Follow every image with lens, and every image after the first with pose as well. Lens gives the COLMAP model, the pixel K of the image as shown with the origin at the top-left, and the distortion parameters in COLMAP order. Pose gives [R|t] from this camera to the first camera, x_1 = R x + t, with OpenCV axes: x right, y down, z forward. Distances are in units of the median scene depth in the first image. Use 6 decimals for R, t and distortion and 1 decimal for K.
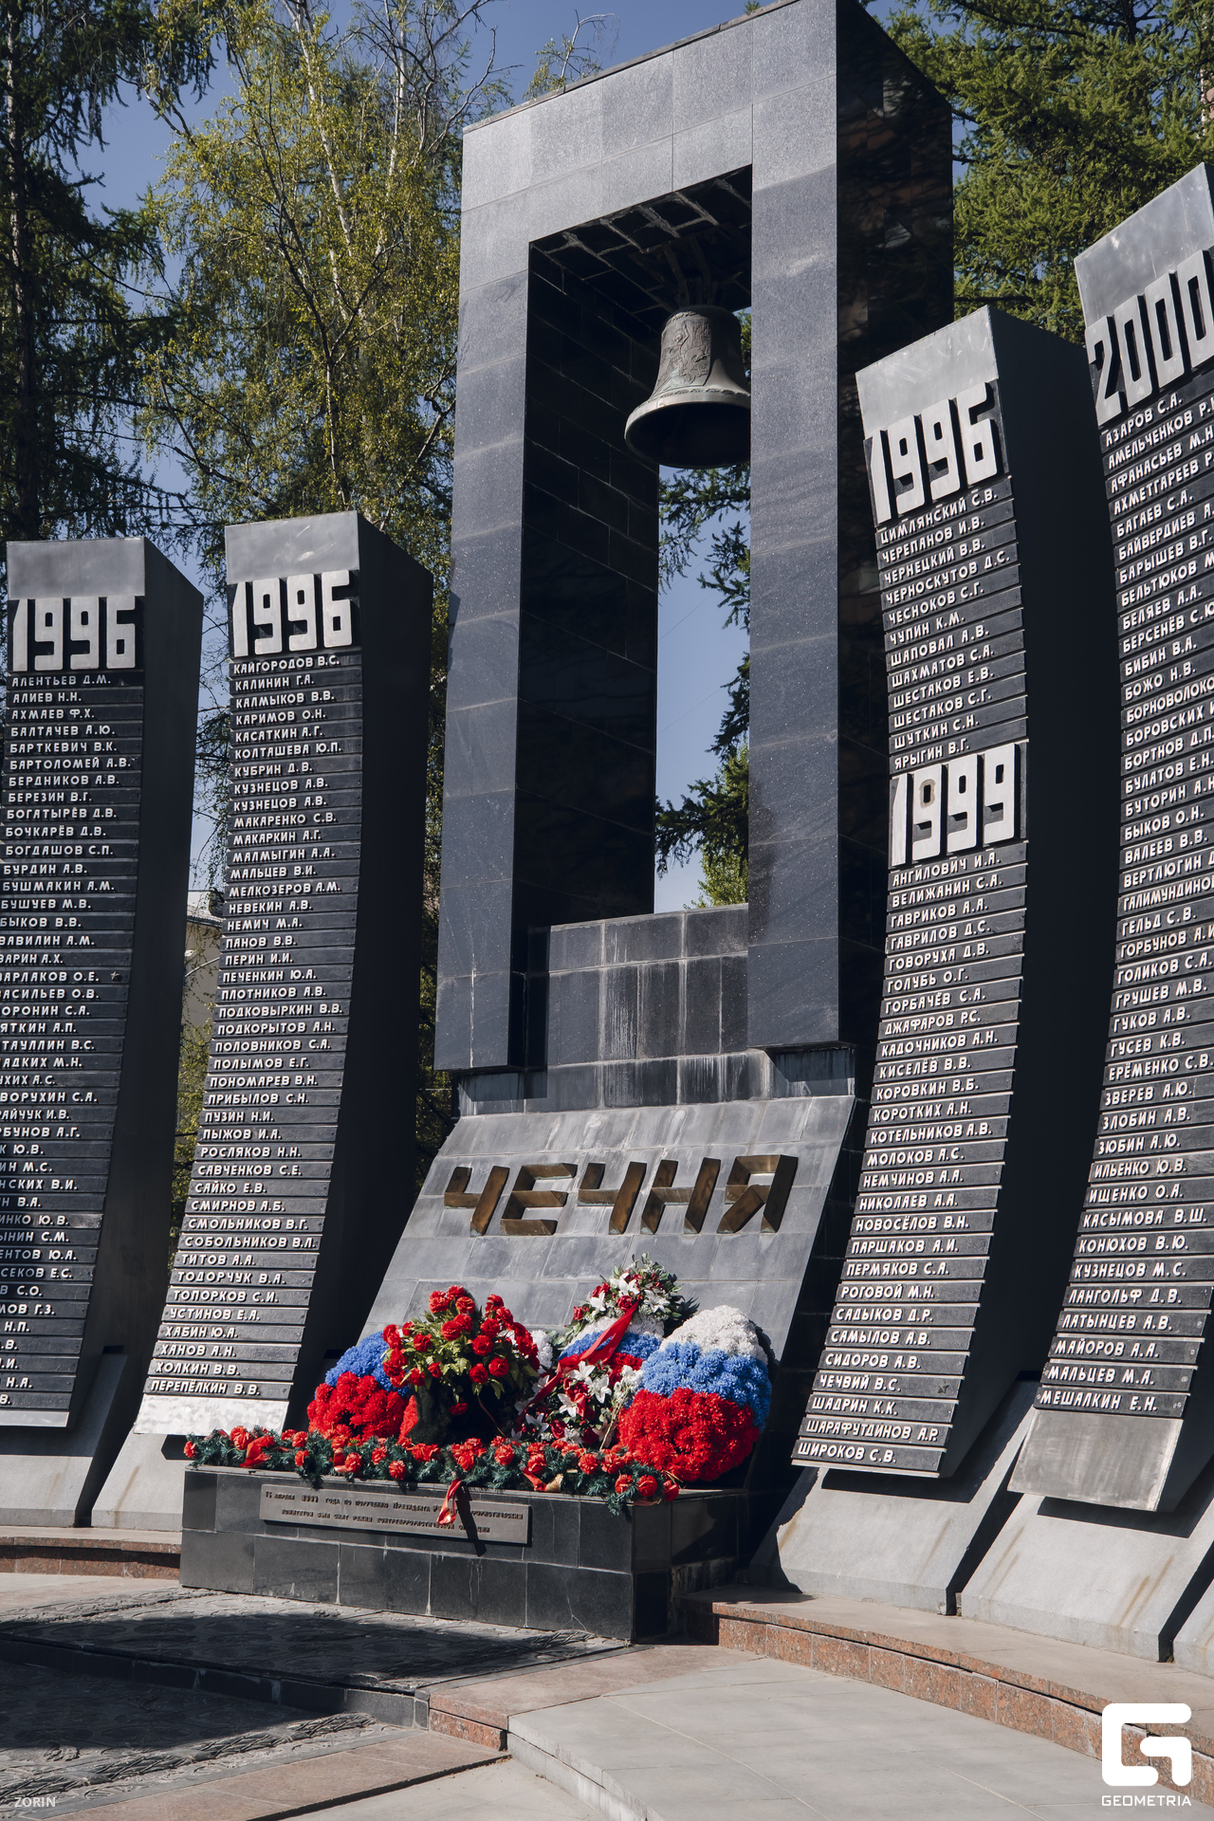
lens RADIAL K [[2120.2, 0, 611.5], [0, 2120.2, 944.6], [0, 0, 1]] dist [0.031347, 0.000000]
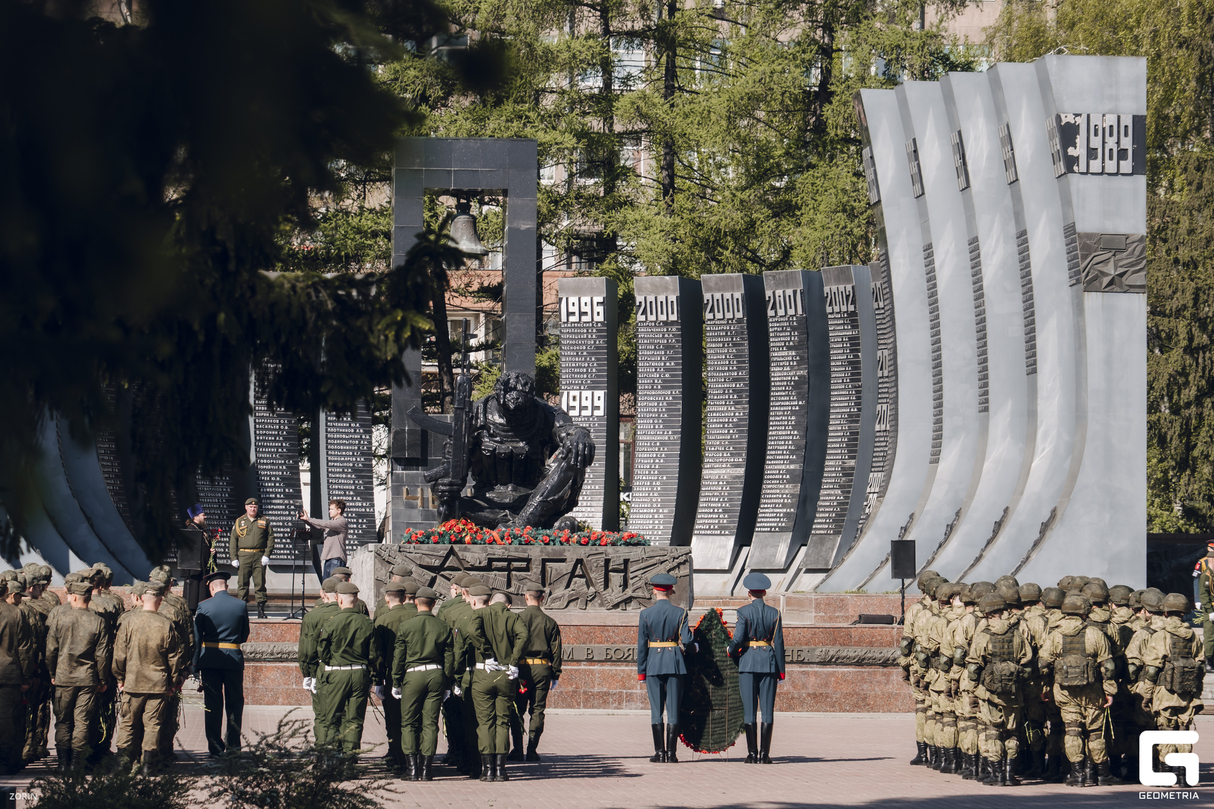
lens RADIAL K [[4455.5, 0, 608.5], [0, 4455.5, 410.0], [0, 0, 1]] dist [-0.039188, 0.000000]
pose [[0.748755, 0.015696, 0.662661, -4.244189], [-0.113614, 0.987964, 0.104974, -0.744653], [-0.653038, -0.153887, 0.741526, -4.143853]]
